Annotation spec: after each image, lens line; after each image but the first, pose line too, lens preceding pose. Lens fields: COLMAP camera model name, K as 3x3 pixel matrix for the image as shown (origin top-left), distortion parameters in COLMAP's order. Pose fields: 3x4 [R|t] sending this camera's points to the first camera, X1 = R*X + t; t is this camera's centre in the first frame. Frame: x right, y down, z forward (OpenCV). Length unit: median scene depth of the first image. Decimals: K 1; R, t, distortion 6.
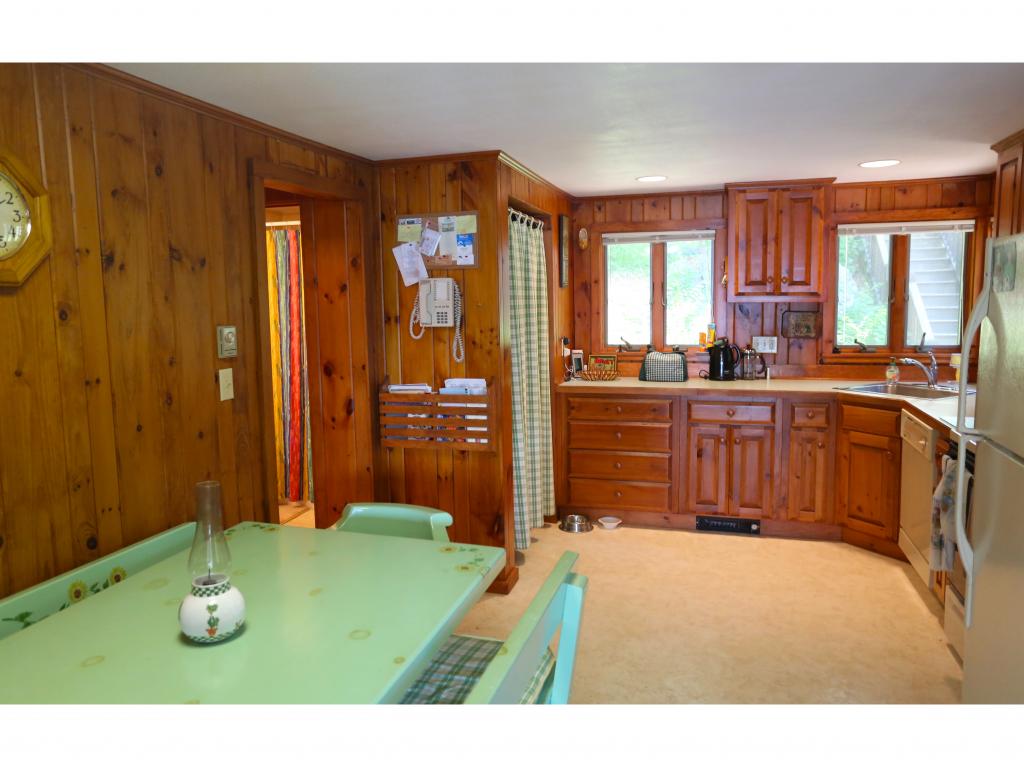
lens RADIAL K [[744.0, 0, 512.0], [0, 744.0, 383.5], [0, 0, 1]] dist [-0.003650, -0.001912]
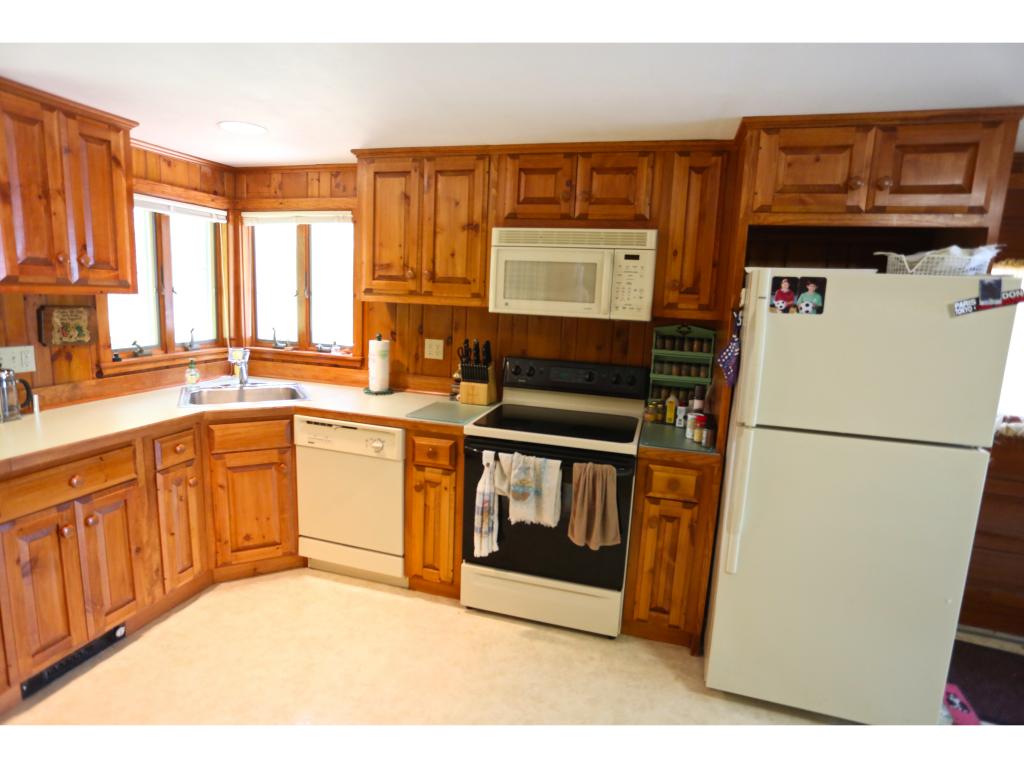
lens RADIAL K [[528.3, 0, 512.0], [0, 528.3, 384.0], [0, 0, 1]] dist [-0.053212, 0.001287]
pose [[-0.031717, -0.157244, 0.987050, -0.102386], [0.072116, 0.984613, 0.159173, -0.076467], [-0.996892, 0.076230, -0.019890, 0.654262]]
